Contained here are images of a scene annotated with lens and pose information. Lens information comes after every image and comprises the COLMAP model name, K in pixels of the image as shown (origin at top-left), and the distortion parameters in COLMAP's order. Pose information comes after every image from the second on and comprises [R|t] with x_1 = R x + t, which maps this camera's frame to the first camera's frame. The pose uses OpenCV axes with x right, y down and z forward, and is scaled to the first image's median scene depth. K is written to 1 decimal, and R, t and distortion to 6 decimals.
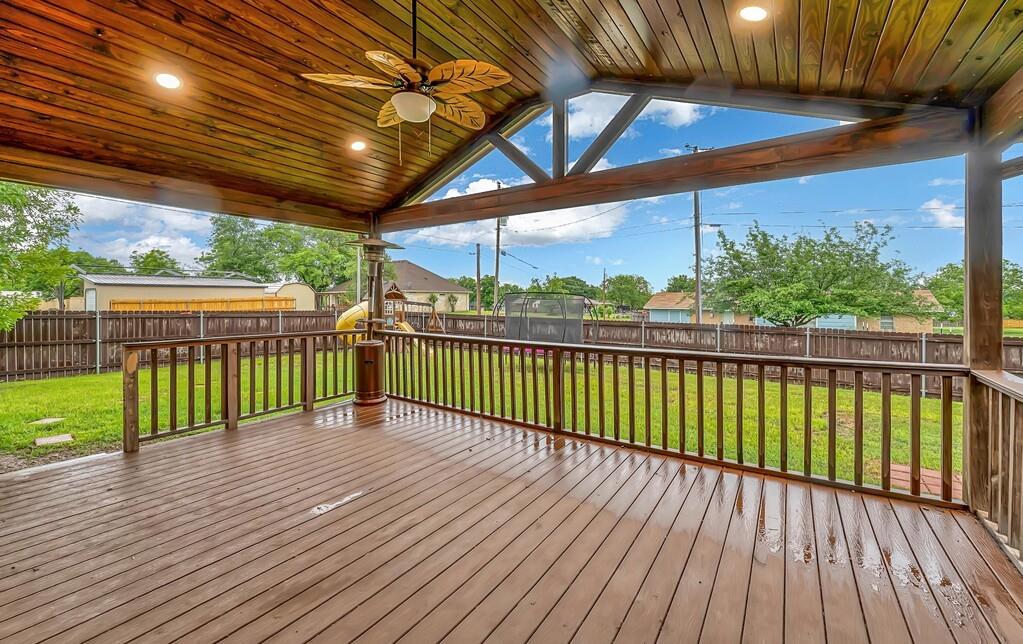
lens RADIAL K [[414.3, 0, 516.4], [0, 414.3, 302.8], [0, 0, 1]] dist [-0.000693, -0.000056]
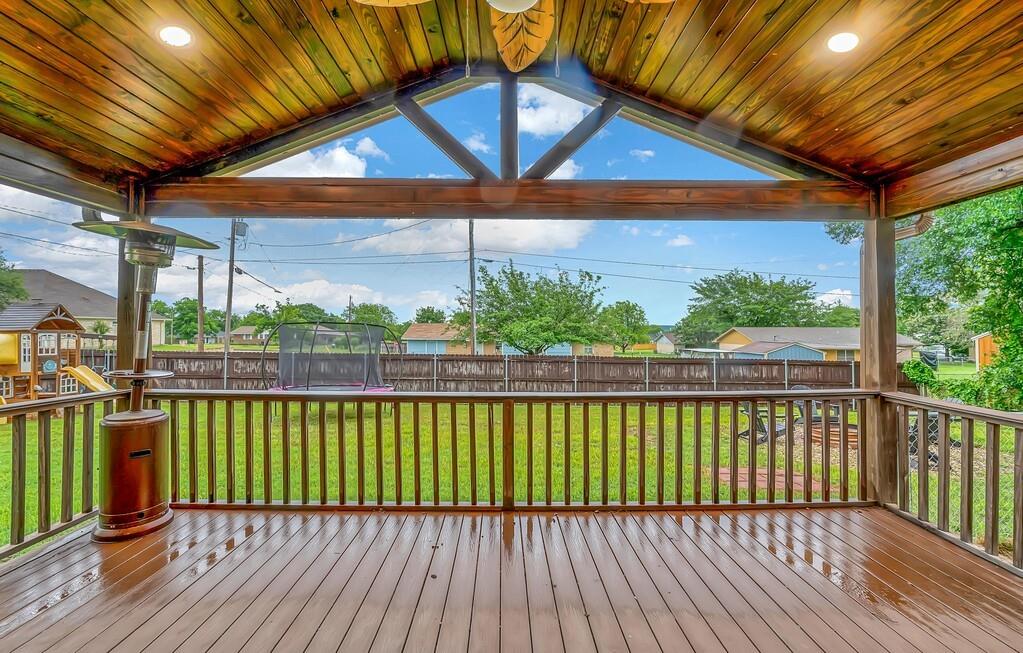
lens RADIAL K [[420.0, 0, 511.7], [0, 420.0, 324.5], [0, 0, 1]] dist [-0.002874, -0.000355]
pose [[0.822726, 0.009857, 0.568353, -0.197430], [0.001654, 0.999804, -0.019734, -0.007690], [-0.568436, 0.017176, 0.822548, 0.209050]]
